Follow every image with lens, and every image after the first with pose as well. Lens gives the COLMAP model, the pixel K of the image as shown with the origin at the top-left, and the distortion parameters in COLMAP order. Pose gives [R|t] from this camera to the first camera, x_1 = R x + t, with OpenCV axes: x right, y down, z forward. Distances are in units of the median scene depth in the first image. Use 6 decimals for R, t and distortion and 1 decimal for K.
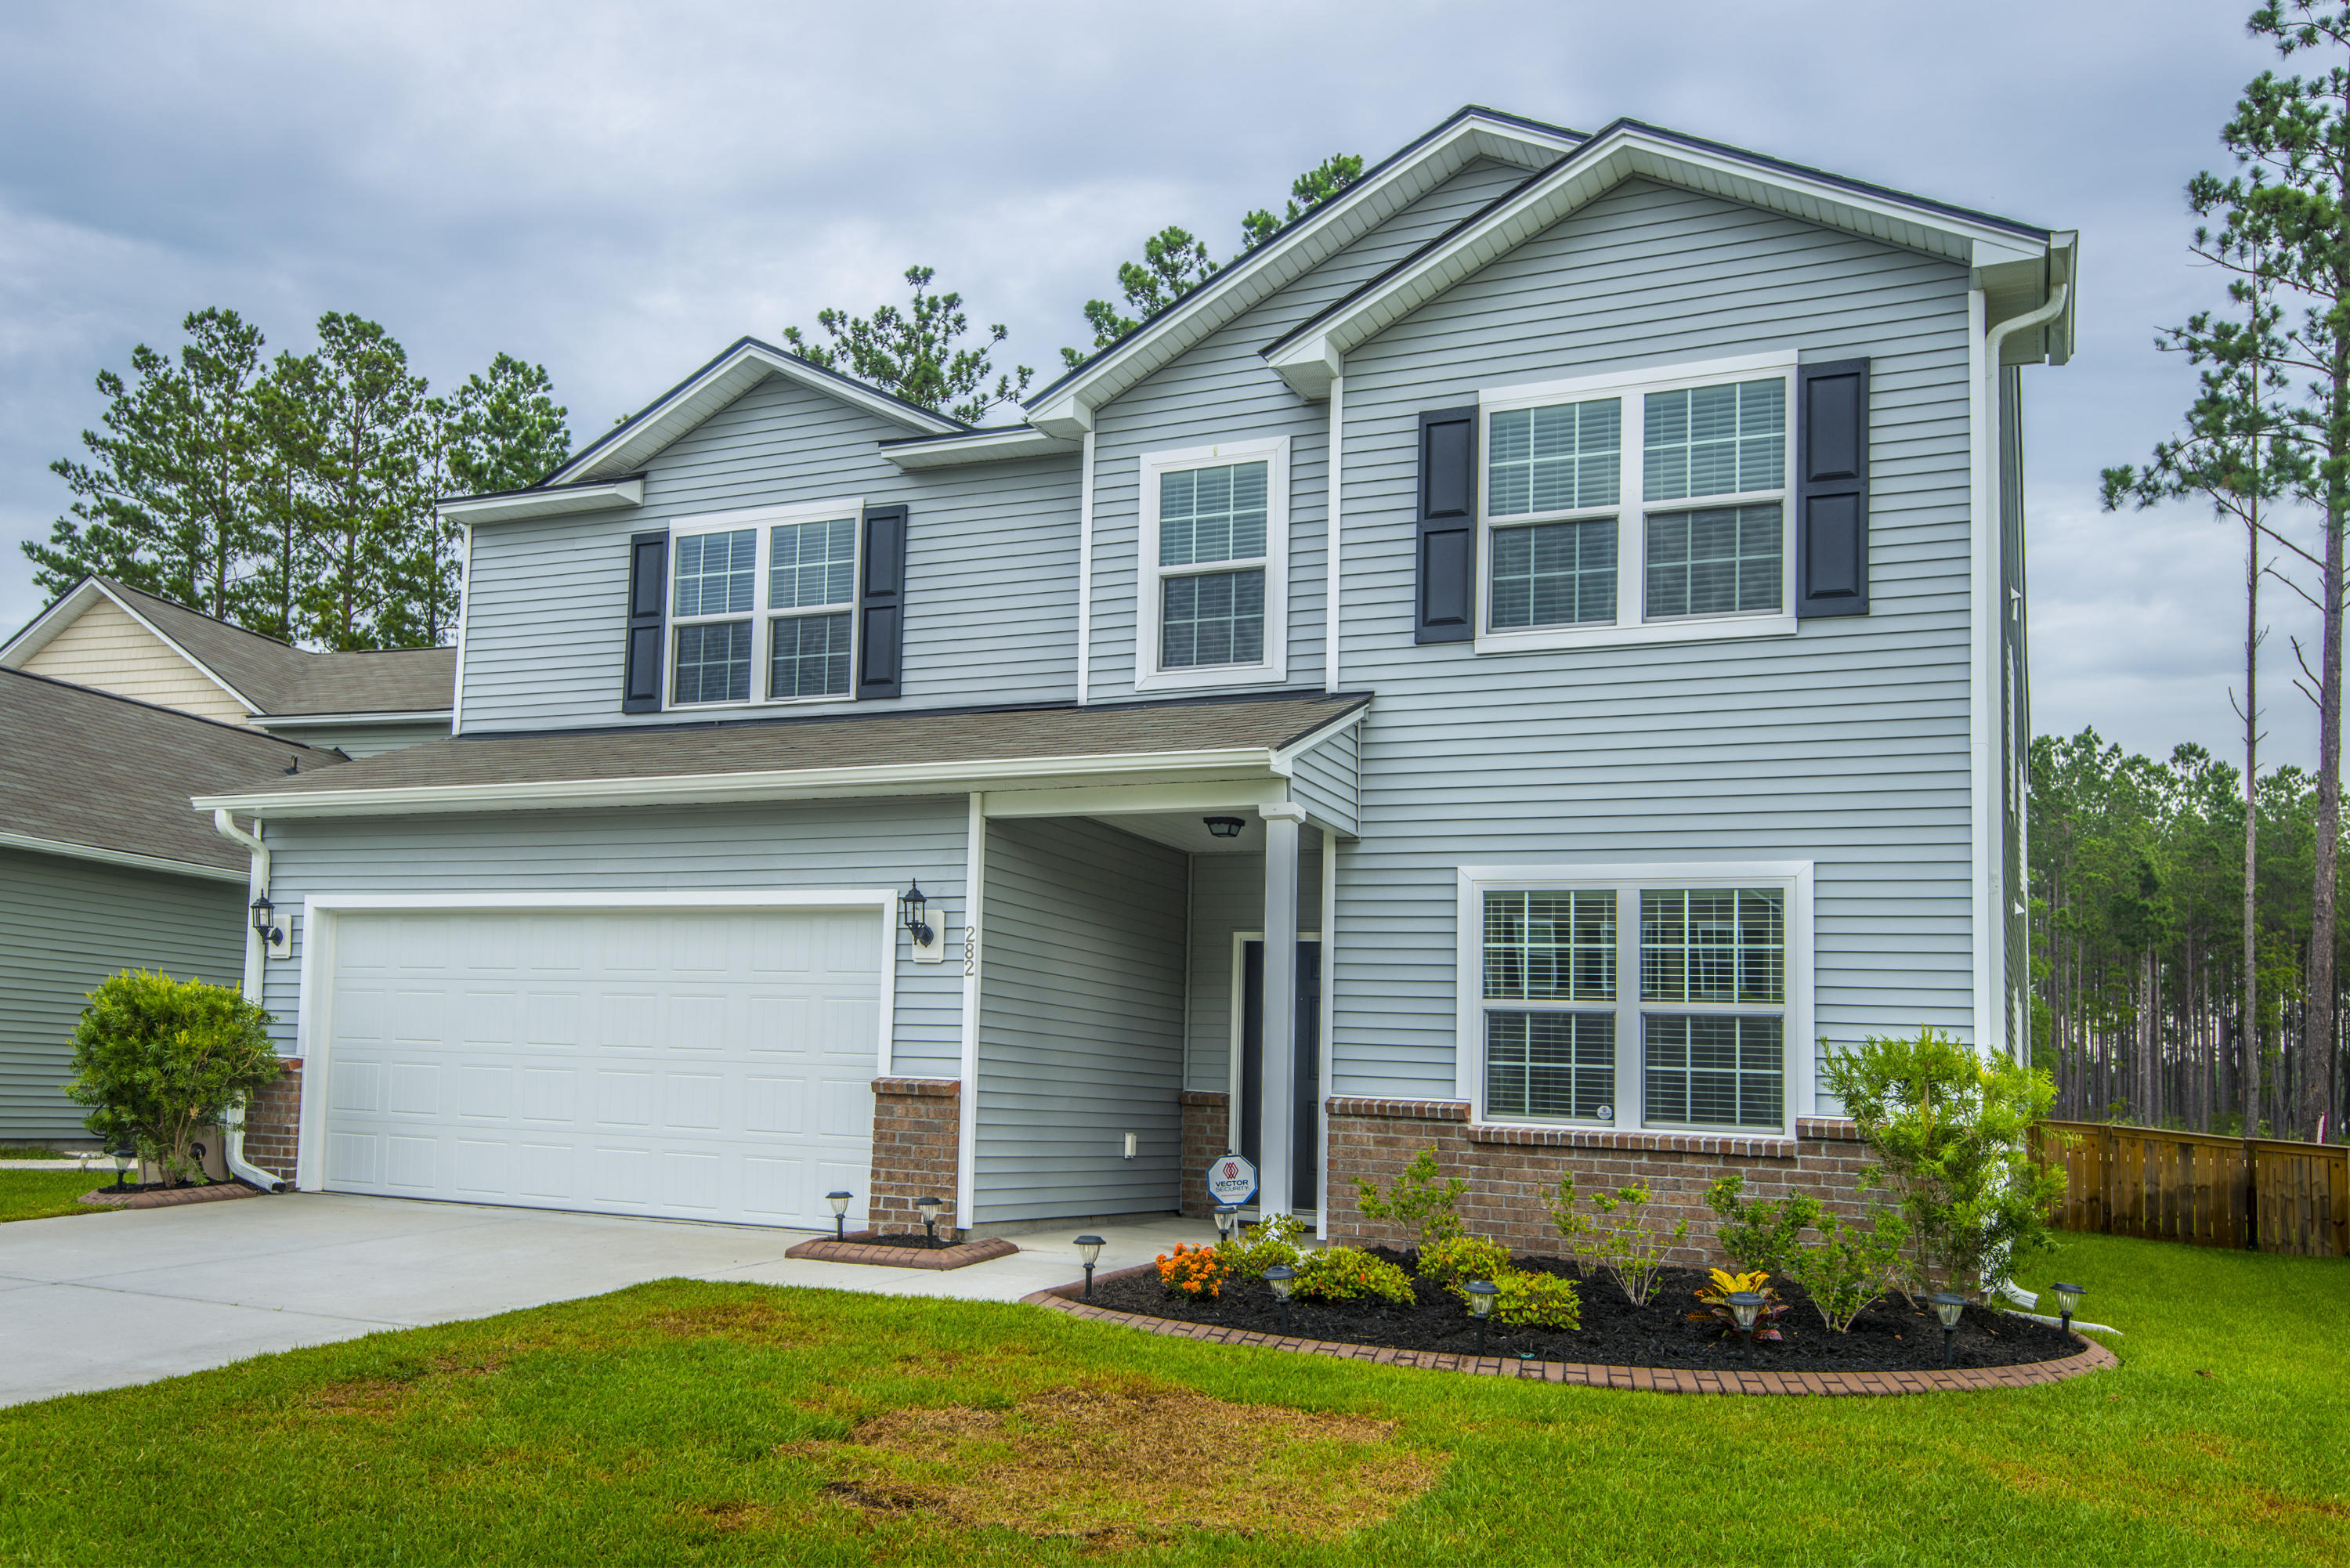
lens RADIAL K [[1845.4, 0, 1168.6], [0, 1845.4, 822.9], [0, 0, 1]] dist [0.028365, -0.013977]
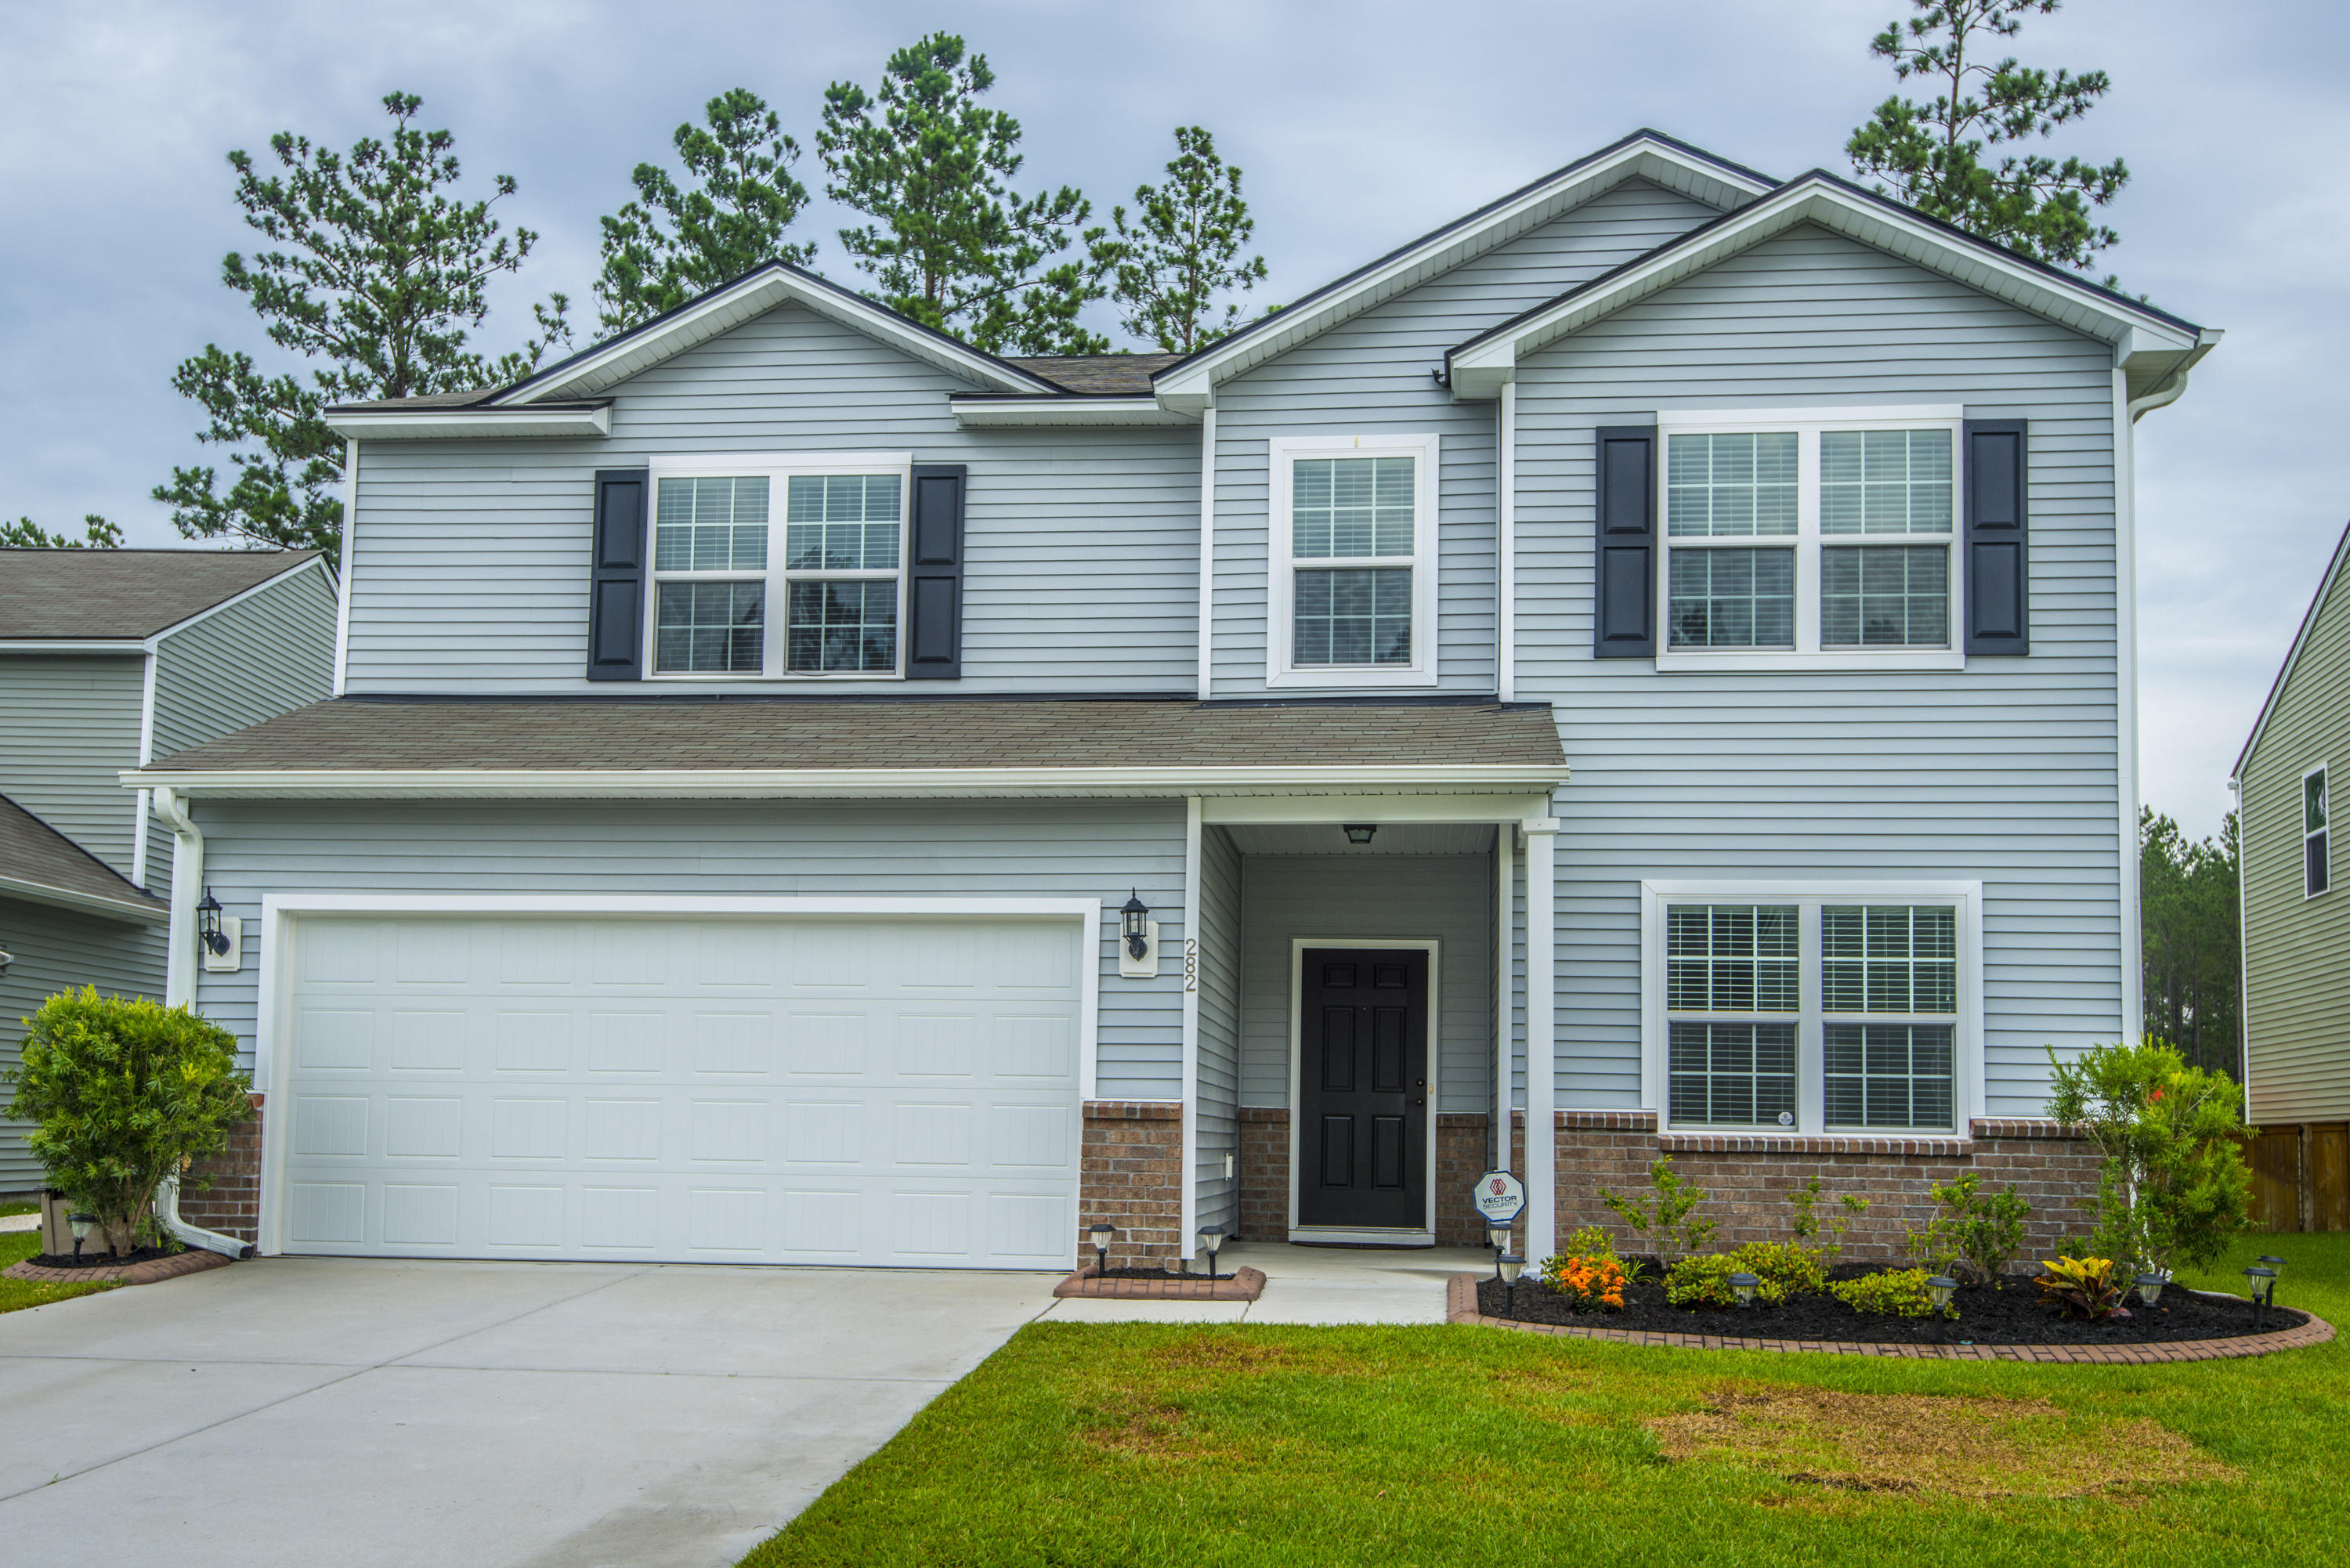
lens RADIAL K [[2178.7, 0, 1175.0], [0, 2178.7, 784.0], [0, 0, 1]] dist [0.019165, -0.003764]
pose [[0.944754, 0.023736, 0.326920, -0.438981], [-0.024192, 0.999704, -0.002671, -0.018116], [-0.326887, -0.005386, 0.945048, -0.044495]]
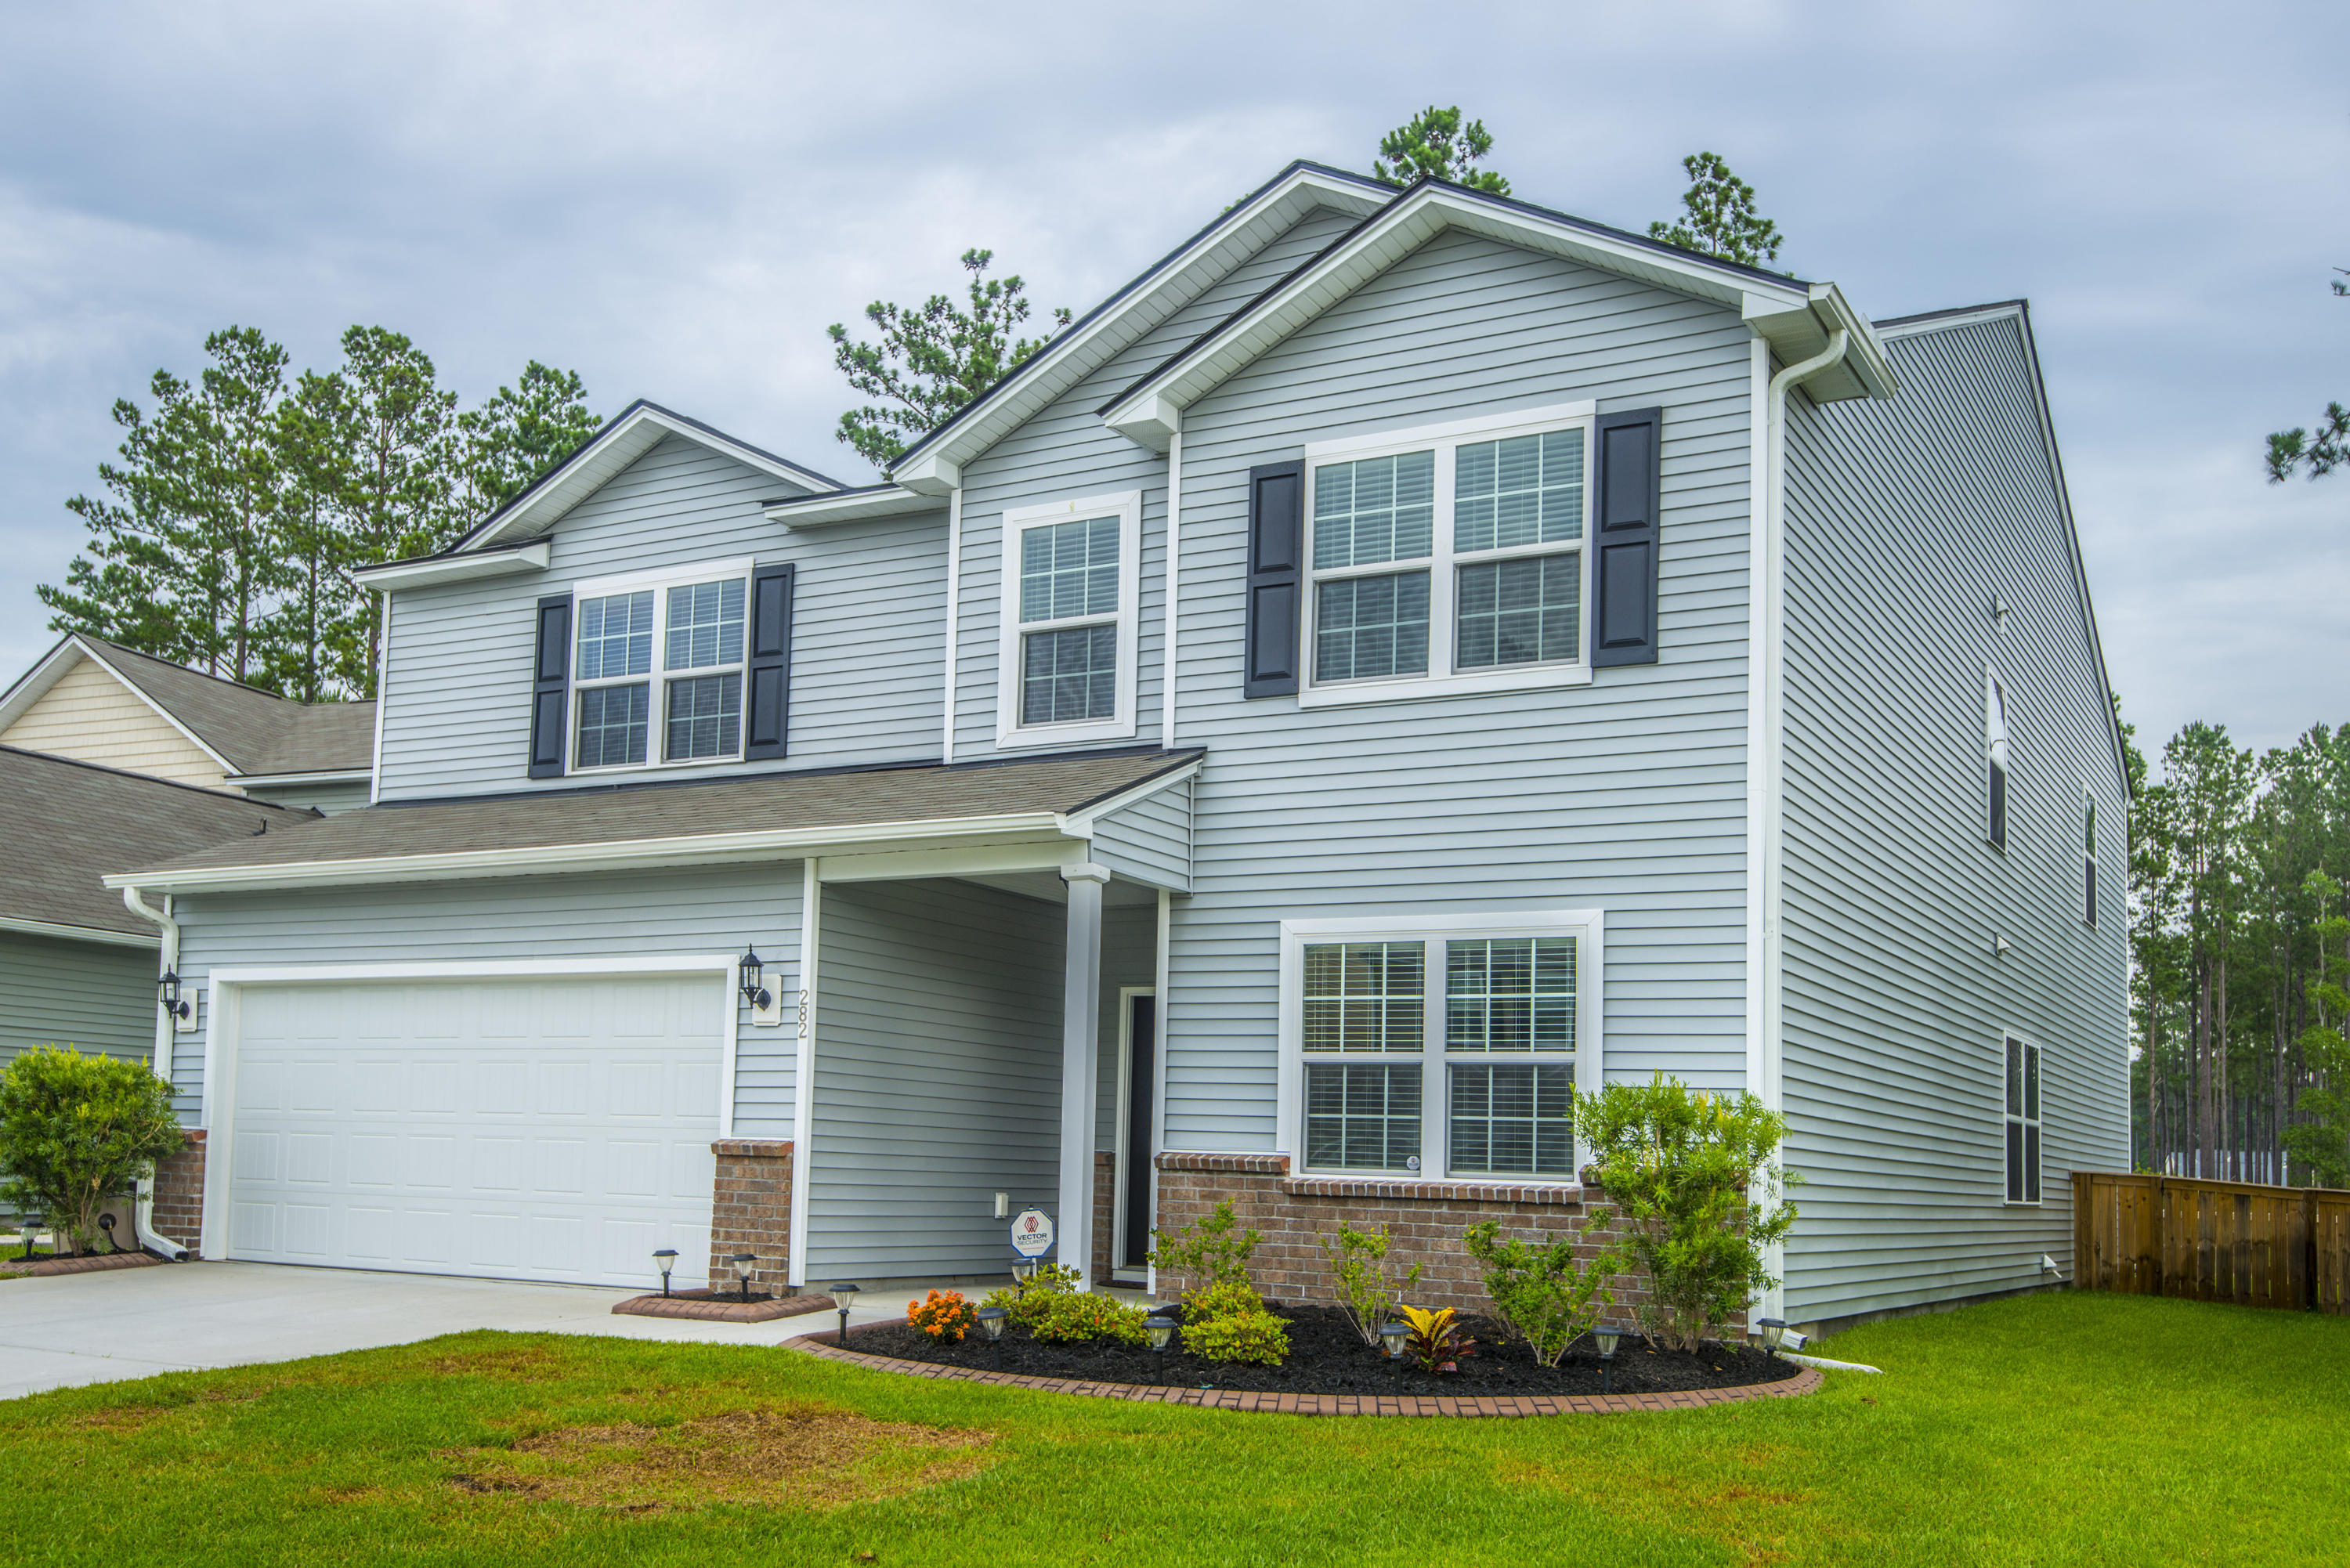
lens RADIAL K [[2169.8, 0, 1209.3], [0, 2169.8, 791.3], [0, 0, 1]] dist [0.015983, 0.003013]
pose [[0.996782, -0.026275, -0.075725, 0.192105], [0.024333, 0.999354, -0.026465, -0.014915], [0.076372, 0.024537, 0.996777, -0.167978]]
